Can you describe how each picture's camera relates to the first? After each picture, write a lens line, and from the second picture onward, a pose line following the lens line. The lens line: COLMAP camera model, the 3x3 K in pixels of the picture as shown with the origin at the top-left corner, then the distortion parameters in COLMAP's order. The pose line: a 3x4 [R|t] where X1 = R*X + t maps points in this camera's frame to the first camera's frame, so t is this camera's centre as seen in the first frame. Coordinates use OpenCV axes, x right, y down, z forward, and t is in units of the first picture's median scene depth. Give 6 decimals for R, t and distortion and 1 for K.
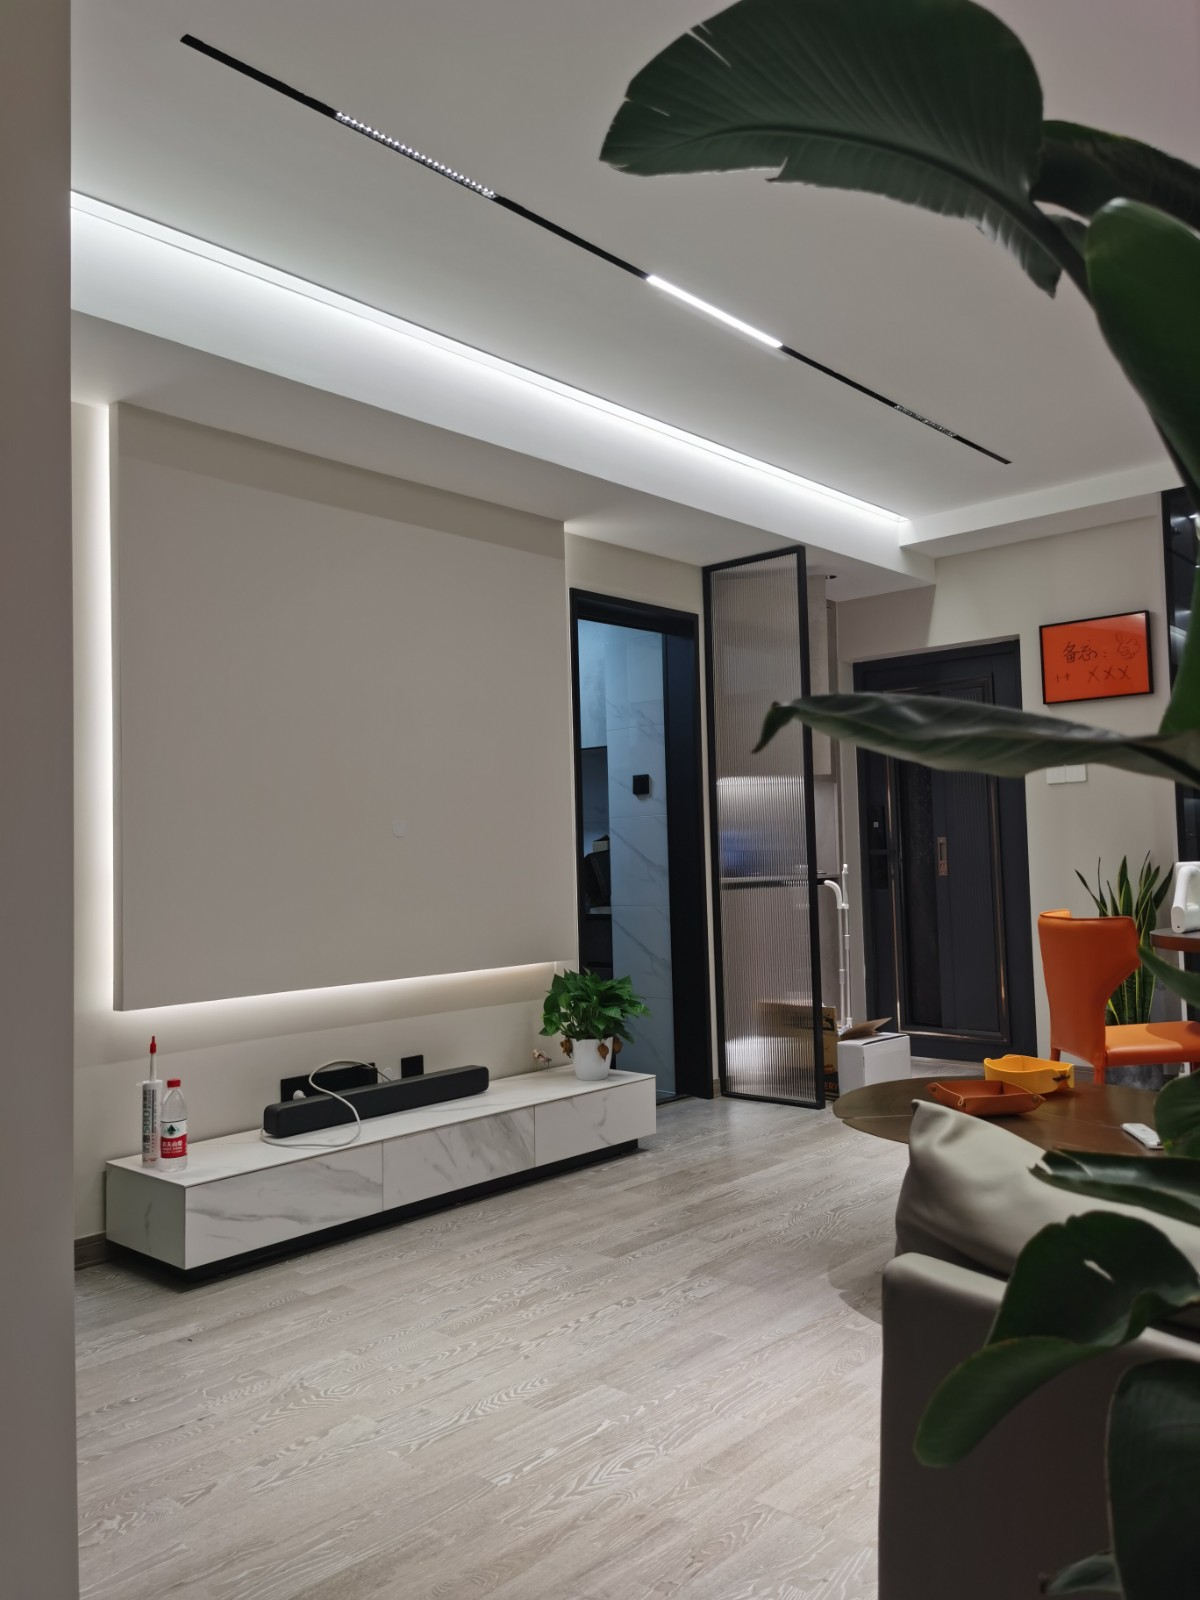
lens RADIAL K [[1233.3, 0, 605.9], [0, 1233.3, 794.5], [0, 0, 1]] dist [0.012979, 0.004959]
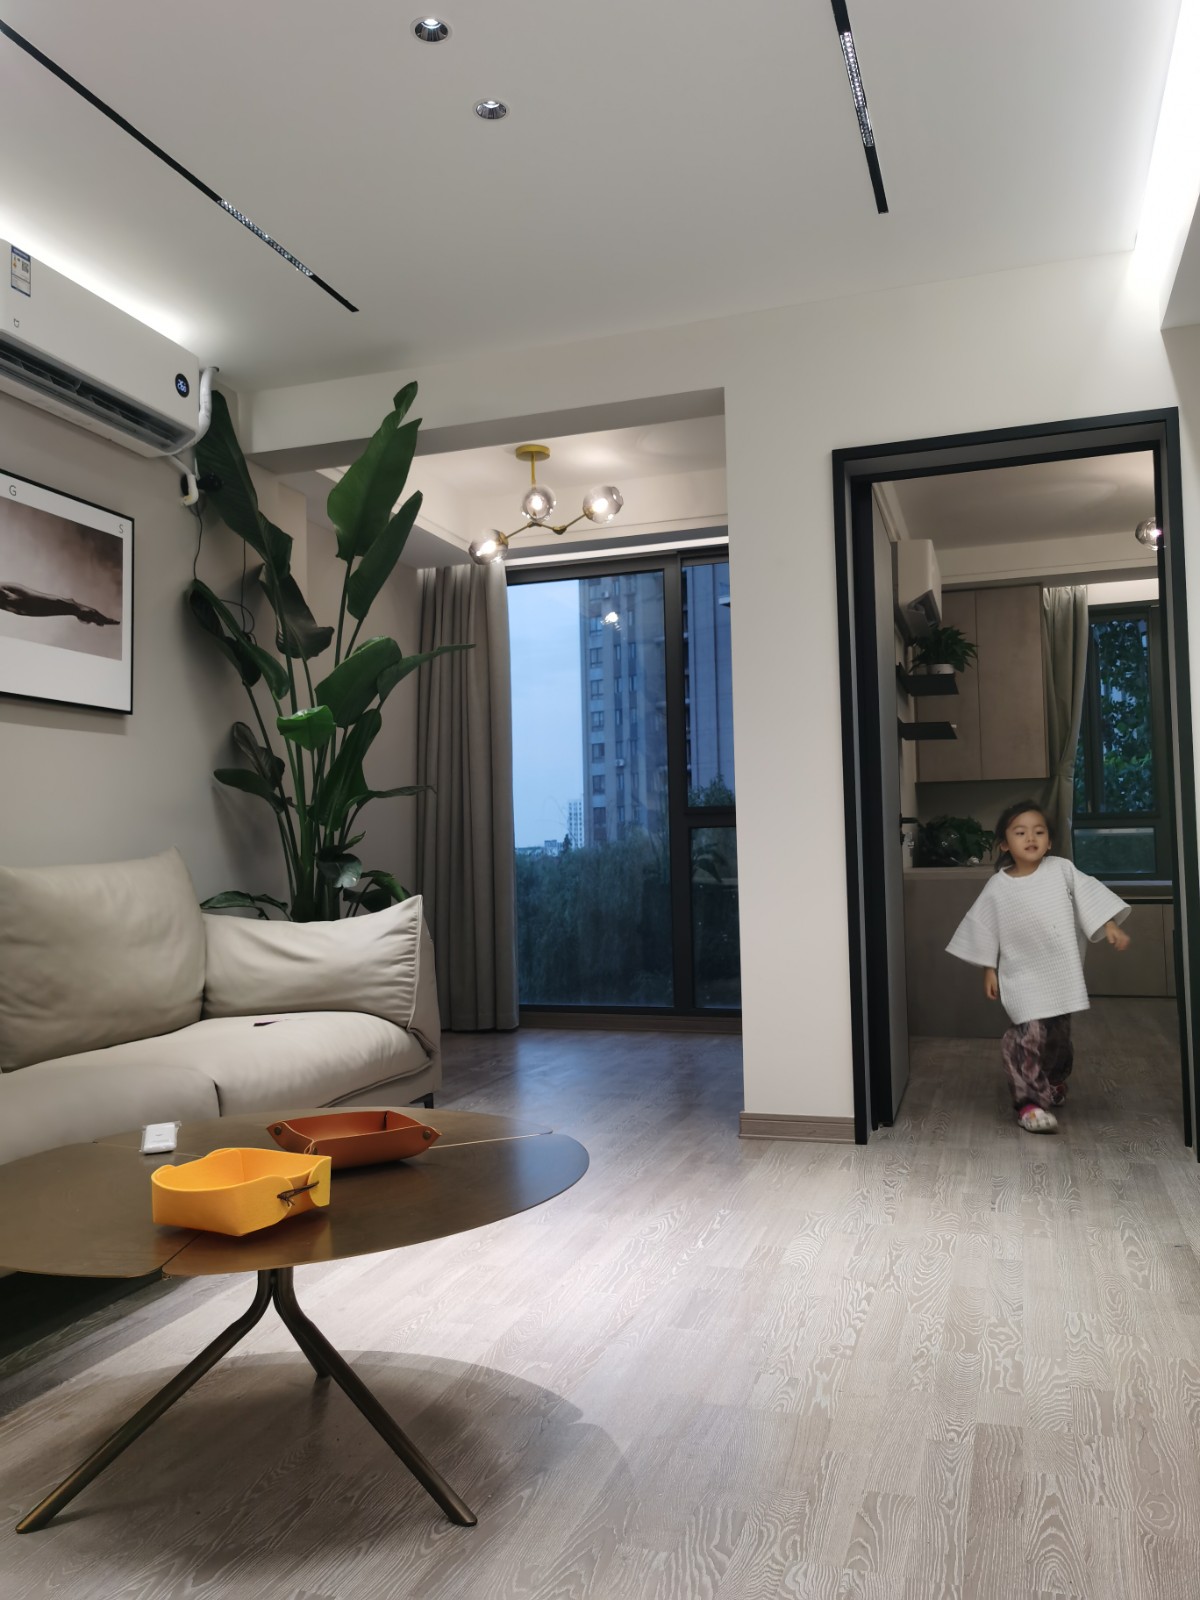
lens RADIAL K [[1238.2, 0, 600.0], [0, 1238.2, 800.0], [0, 0, 1]] dist [0.074984, -0.120690]
pose [[-0.916198, 0.028204, -0.399733, 0.314104], [0.065676, 0.994600, -0.080355, 0.092935], [0.395308, -0.099874, -0.913103, 1.178468]]
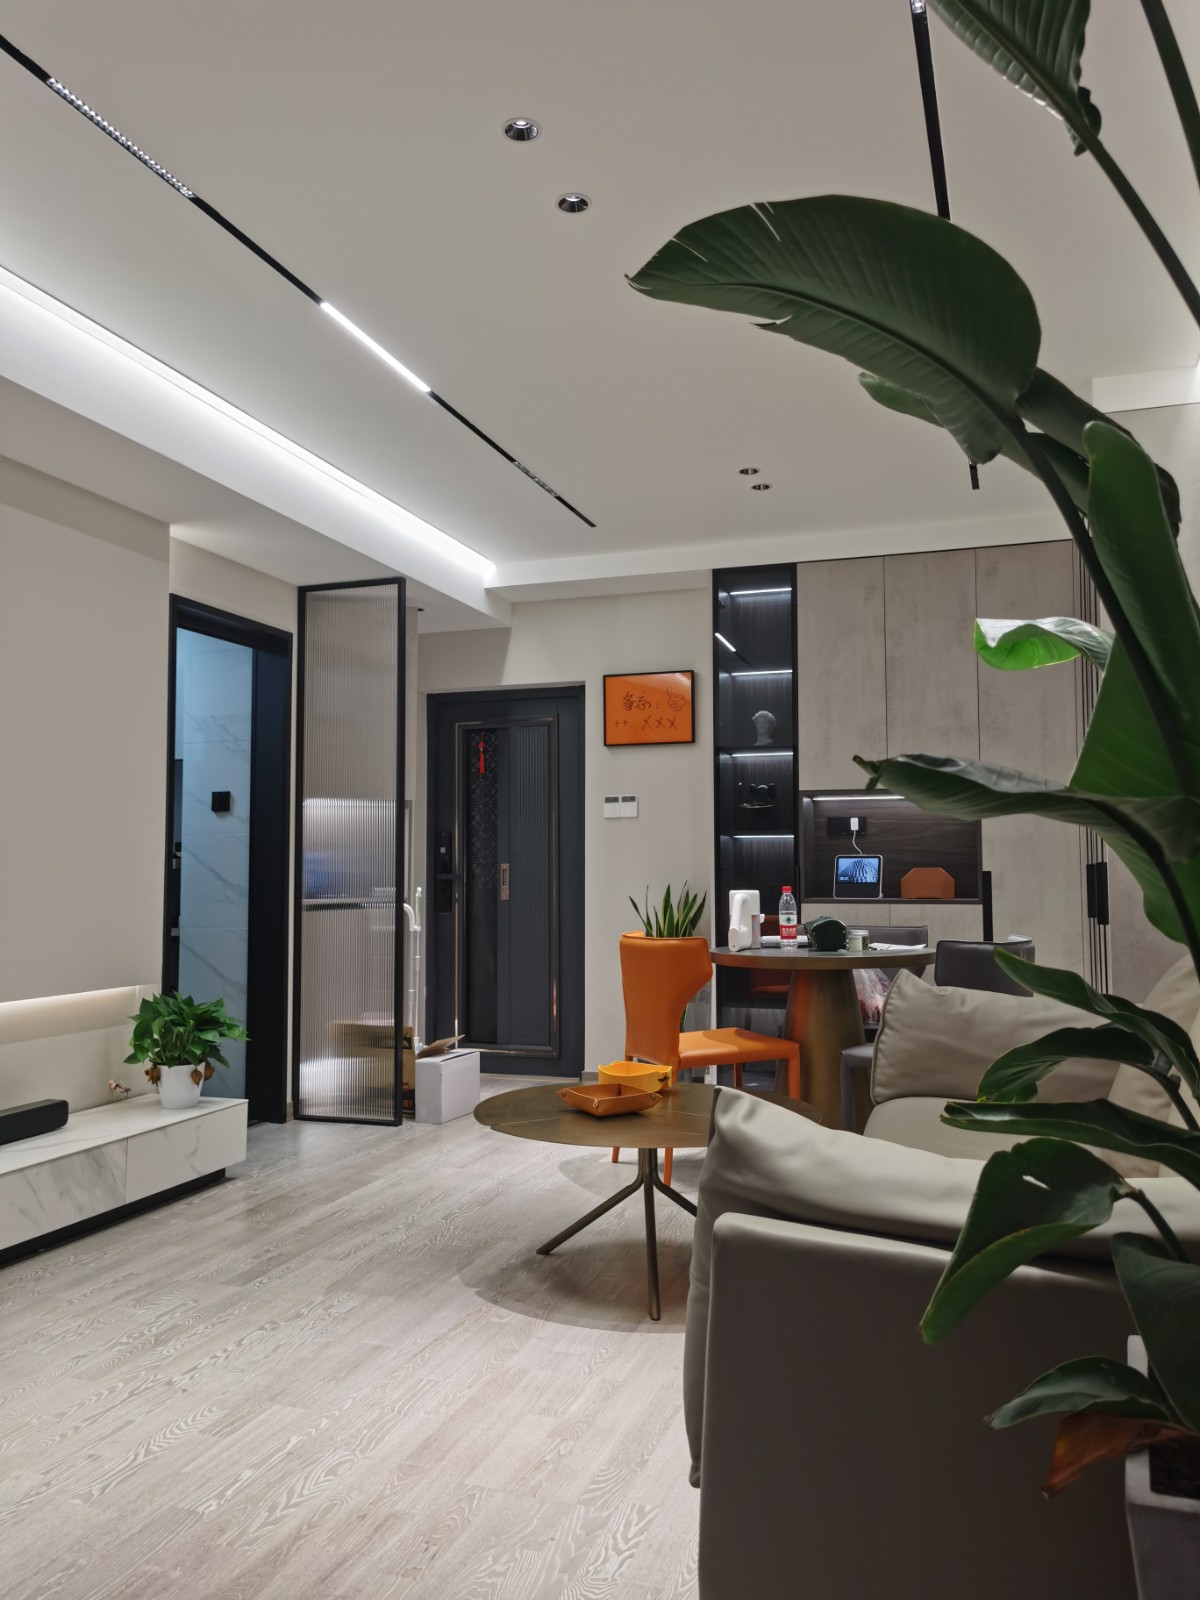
lens RADIAL K [[1233.0, 0, 603.2], [0, 1233.0, 798.0], [0, 0, 1]] dist [0.078593, -0.116940]
pose [[0.918077, 0.047307, 0.393570, -0.107744], [-0.040953, 0.998860, -0.024531, 0.000873], [-0.394282, 0.006403, 0.918967, -0.019922]]
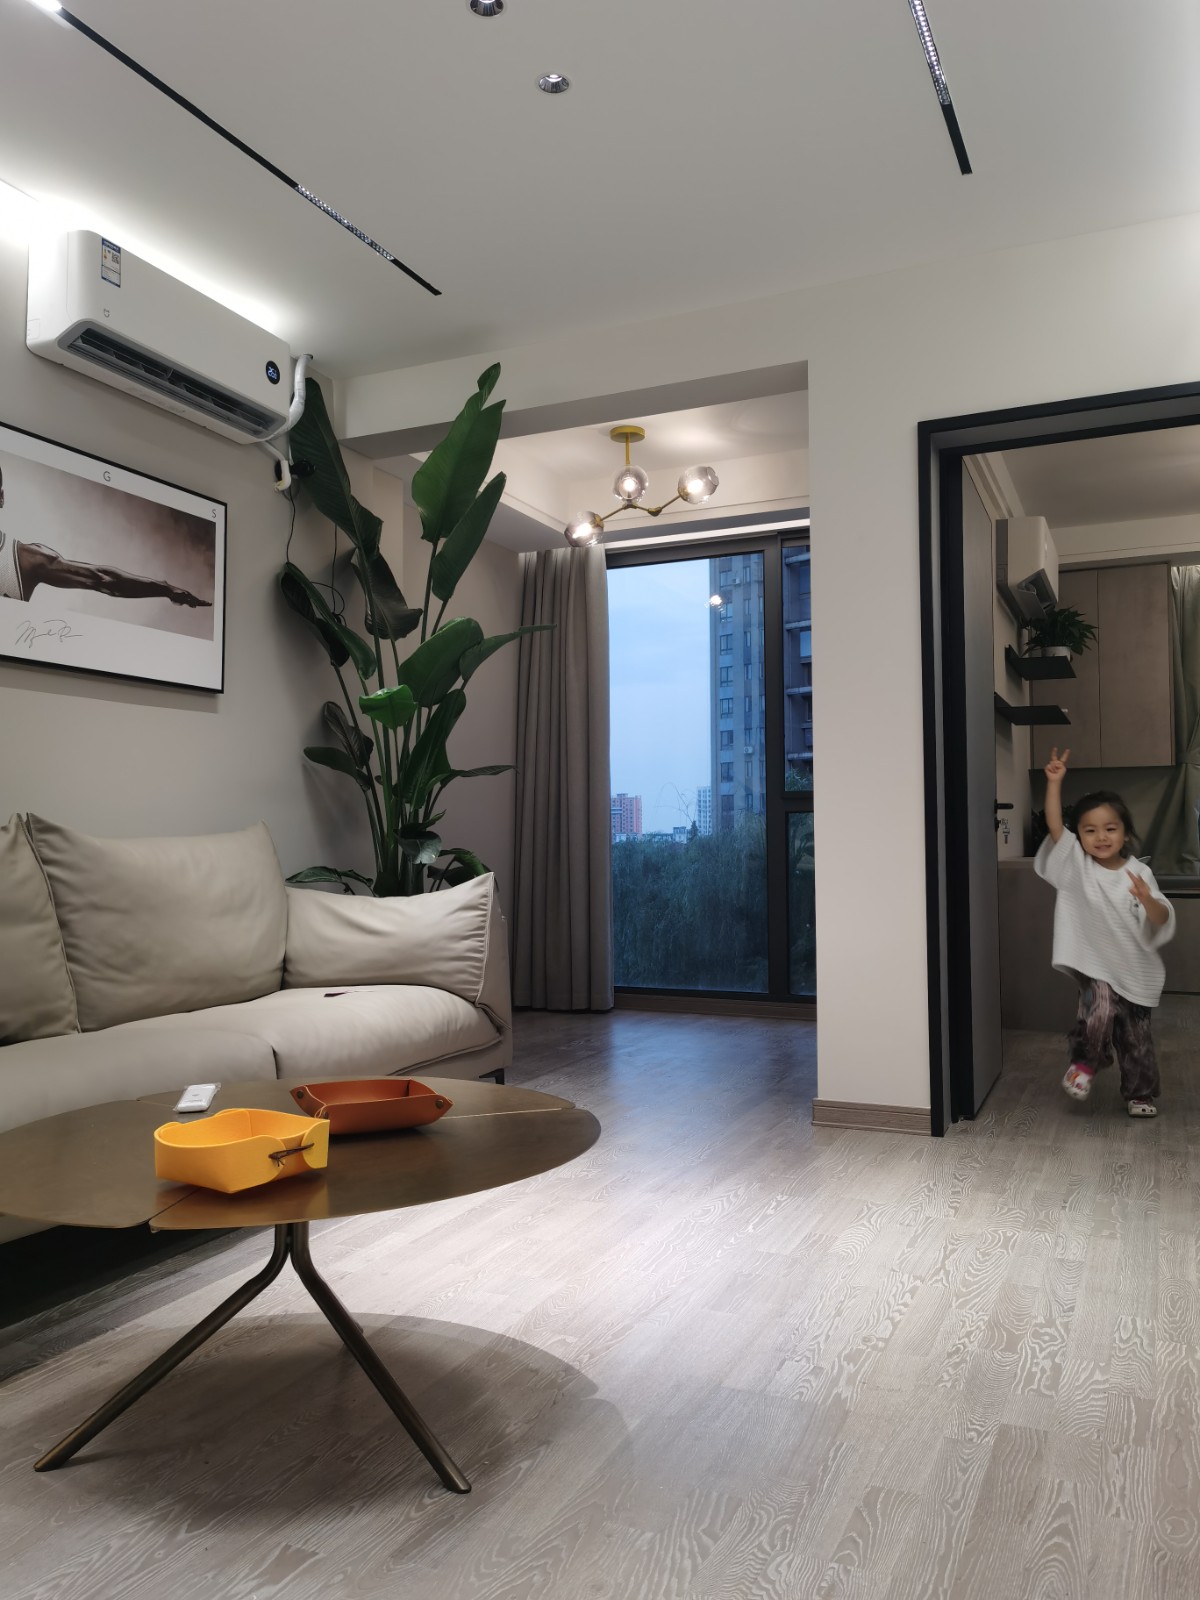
lens RADIAL K [[1233.0, 0, 603.2], [0, 1233.0, 798.0], [0, 0, 1]] dist [0.078593, -0.116940]
pose [[-0.952612, 0.020798, -0.303476, 0.272992], [0.046348, 0.995935, -0.077232, 0.099746], [0.300636, -0.087638, -0.949704, 1.187234]]
